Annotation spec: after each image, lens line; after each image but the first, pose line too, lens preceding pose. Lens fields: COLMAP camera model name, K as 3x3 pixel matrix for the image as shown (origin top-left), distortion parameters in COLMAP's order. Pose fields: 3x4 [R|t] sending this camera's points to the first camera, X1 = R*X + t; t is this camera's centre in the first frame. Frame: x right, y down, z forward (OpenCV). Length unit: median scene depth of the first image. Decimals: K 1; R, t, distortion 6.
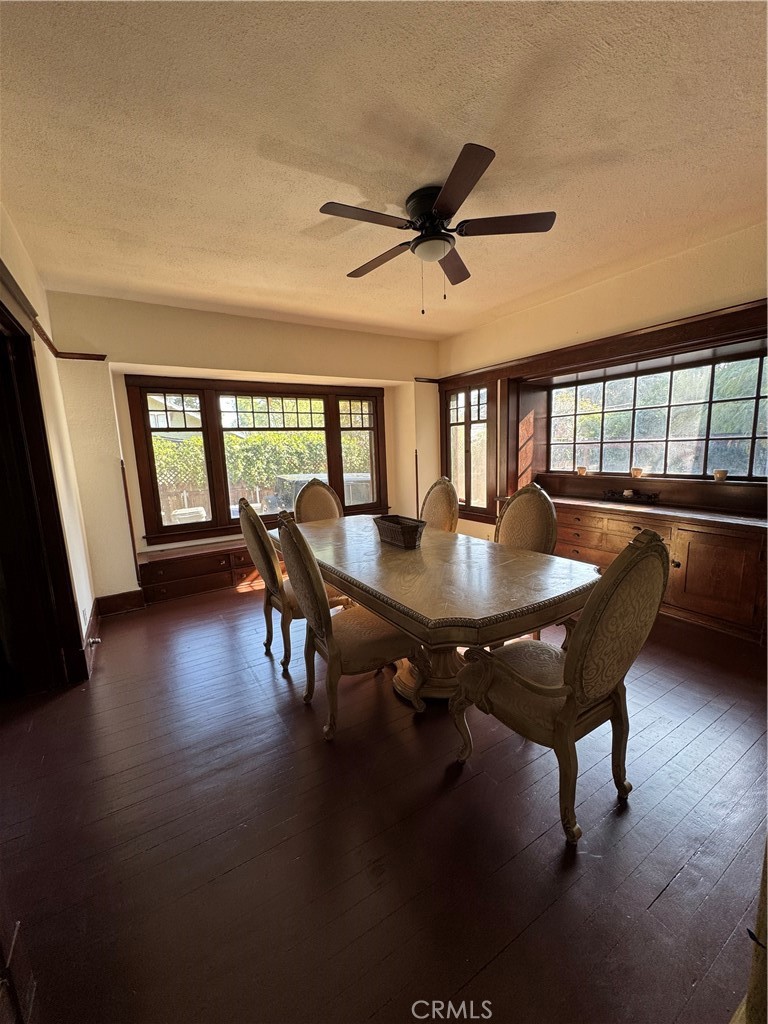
lens RADIAL K [[408.8, 0, 388.3], [0, 408.8, 509.4], [0, 0, 1]] dist [0.001629, 0.000361]
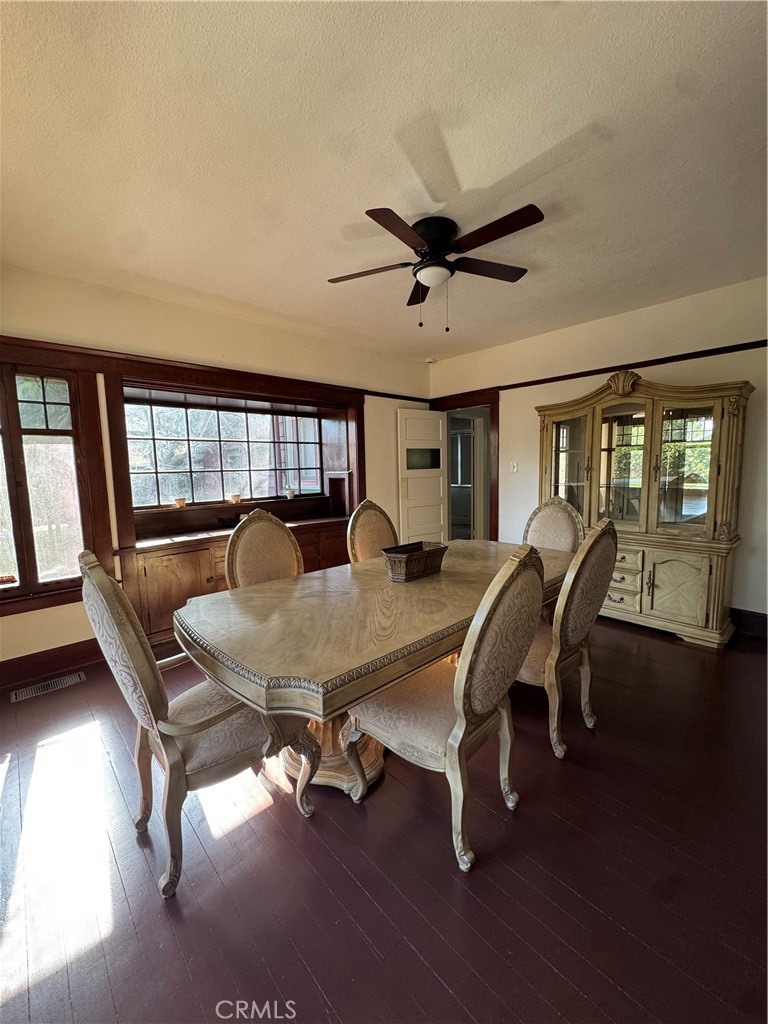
lens RADIAL K [[408.8, 0, 385.9], [0, 408.8, 512.7], [0, 0, 1]] dist [0.001629, 0.000361]
pose [[-0.201670, -0.075106, 0.976570, -0.543360], [0.171396, 0.978965, 0.110685, -0.106305], [-0.964340, 0.189702, -0.184555, 0.824488]]
